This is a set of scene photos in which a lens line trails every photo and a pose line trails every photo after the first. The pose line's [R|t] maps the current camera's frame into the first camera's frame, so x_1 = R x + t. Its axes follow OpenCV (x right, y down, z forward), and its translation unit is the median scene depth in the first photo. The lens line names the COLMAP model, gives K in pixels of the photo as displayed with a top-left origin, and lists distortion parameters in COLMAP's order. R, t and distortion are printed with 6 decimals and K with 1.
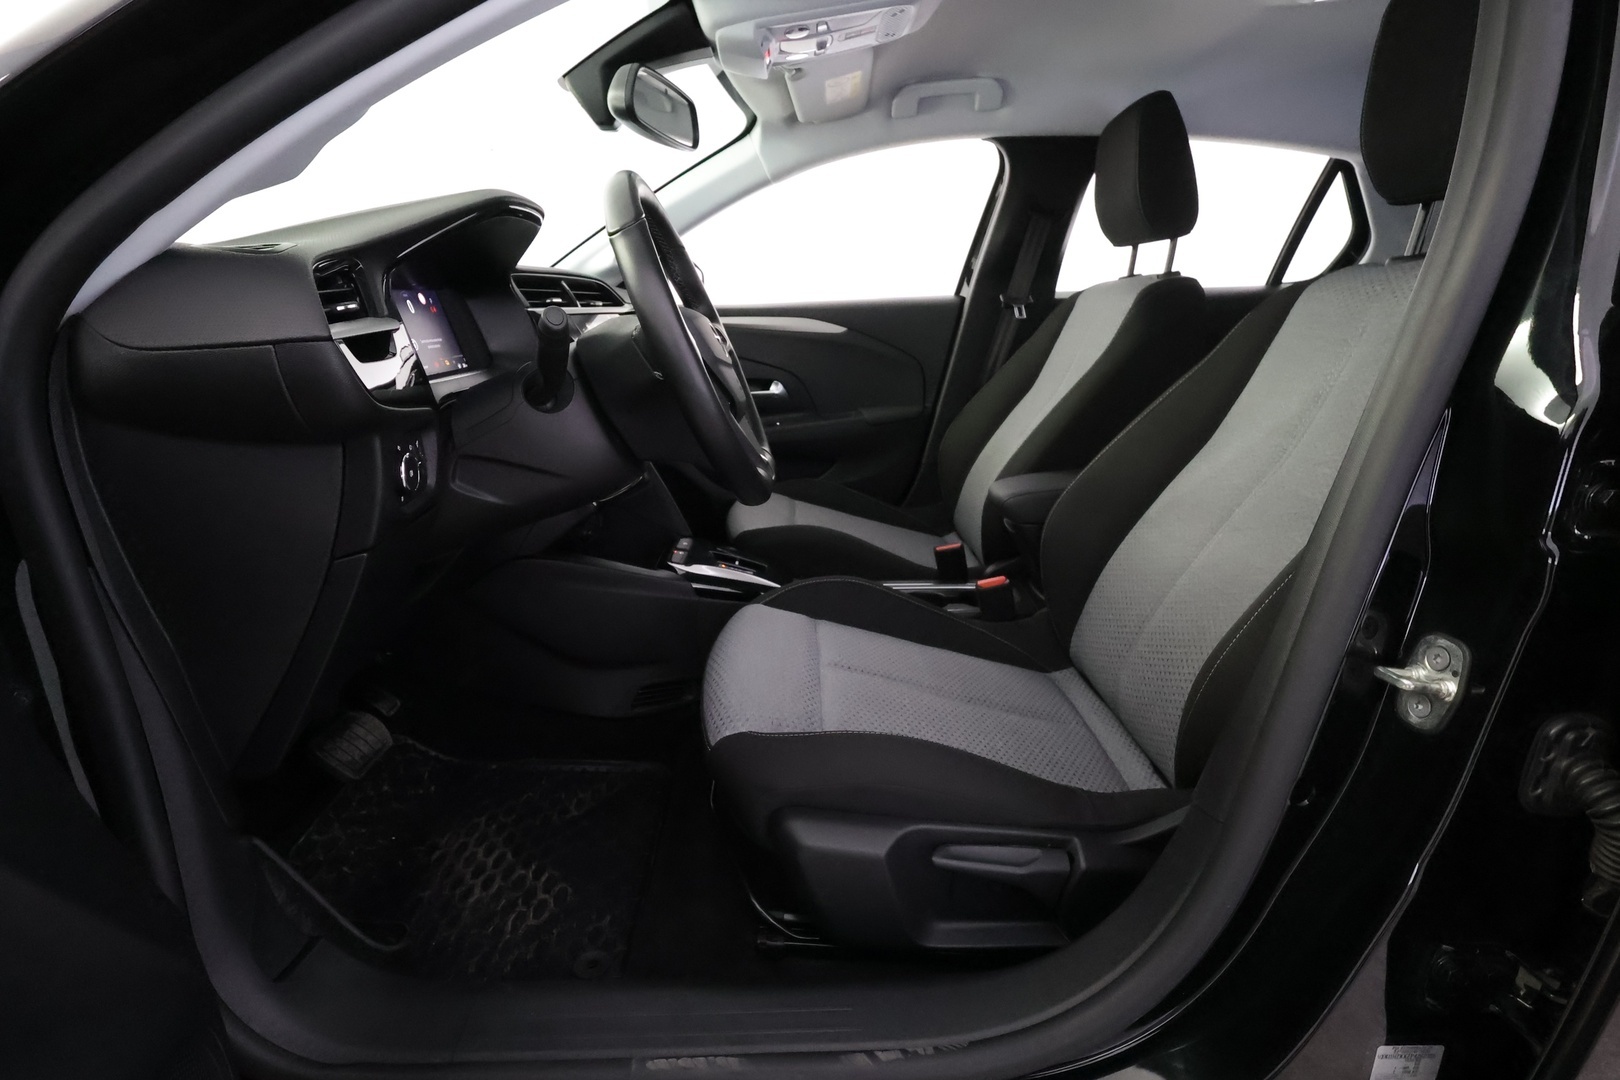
lens RADIAL K [[775.3, 0, 803.1], [0, 775.3, 535.5], [0, 0, 1]] dist [0.016732, 0.000080]
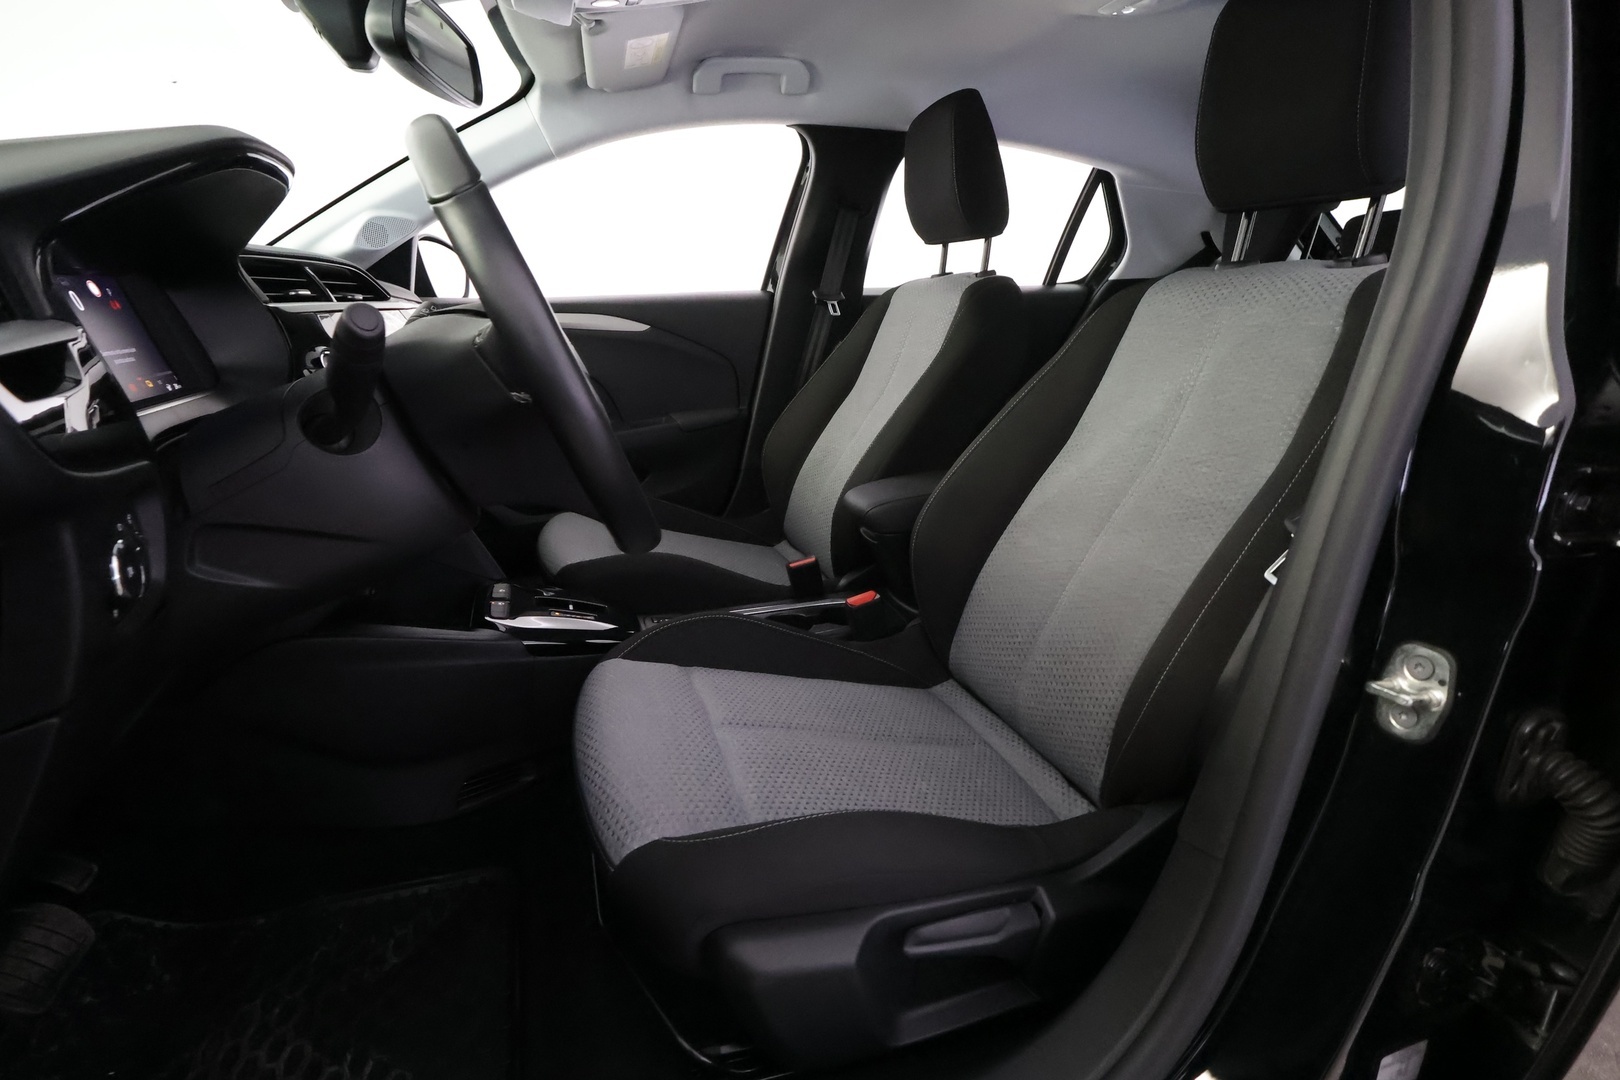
lens RADIAL K [[775.3, 0, 813.4], [0, 775.3, 539.2], [0, 0, 1]] dist [0.016732, 0.000080]
pose [[0.949367, -0.085091, 0.302428, -0.111564], [0.081509, 0.996372, 0.024470, -0.049457], [-0.303413, 0.001420, 0.952858, 0.152500]]
